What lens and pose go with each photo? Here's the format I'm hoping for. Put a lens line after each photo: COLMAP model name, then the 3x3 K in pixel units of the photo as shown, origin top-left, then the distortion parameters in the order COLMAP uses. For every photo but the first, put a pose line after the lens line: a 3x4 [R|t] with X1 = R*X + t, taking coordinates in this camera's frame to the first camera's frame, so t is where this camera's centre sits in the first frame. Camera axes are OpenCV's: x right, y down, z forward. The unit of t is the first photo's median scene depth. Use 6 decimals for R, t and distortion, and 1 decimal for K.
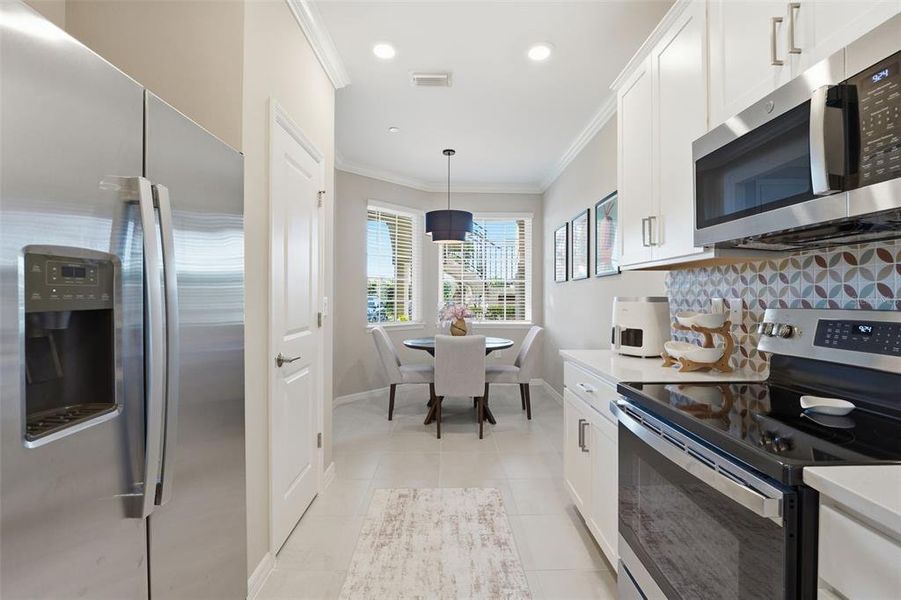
lens RADIAL K [[397.7, 0, 450.7], [0, 397.7, 297.0], [0, 0, 1]] dist [-0.022190, 0.001284]
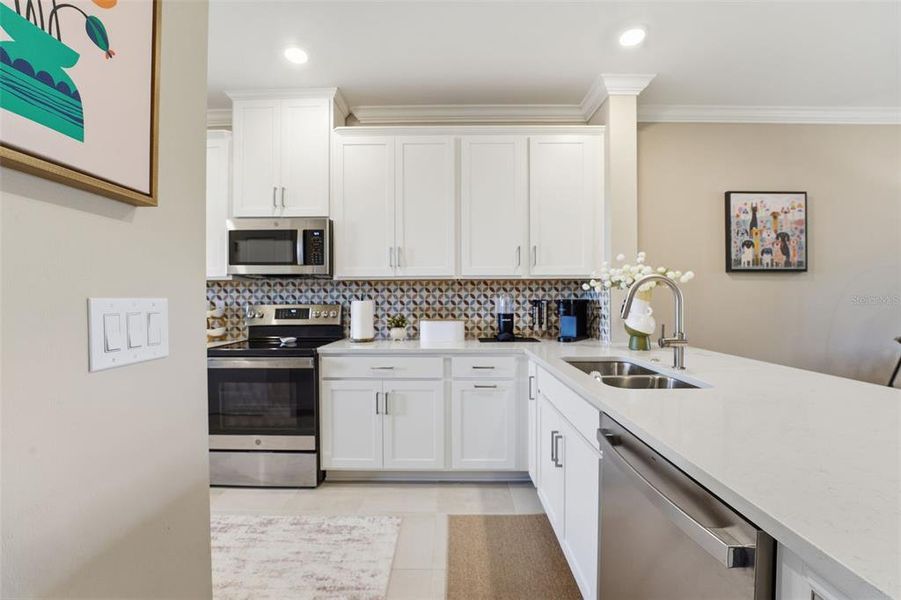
lens RADIAL K [[370.0, 0, 445.6], [0, 370.0, 303.3], [0, 0, 1]] dist [-0.026609, 0.000386]
pose [[0.019433, -0.010153, 0.999760, -0.891076], [0.005015, 0.999937, 0.010057, 0.003459], [-0.999799, 0.004818, 0.019482, -0.078735]]
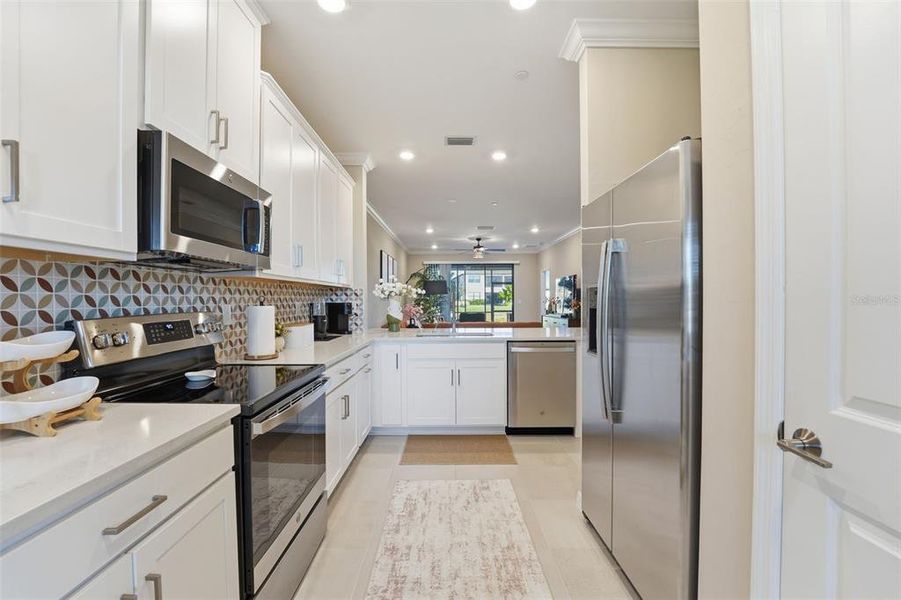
lens RADIAL K [[376.4, 0, 446.0], [0, 376.4, 301.8], [0, 0, 1]] dist [-0.019890, 0.000463]
pose [[-0.999765, 0.006864, 0.020557, -0.035950], [0.007129, 0.999892, 0.012870, -0.017293], [-0.020467, 0.013013, -0.999706, 1.973654]]
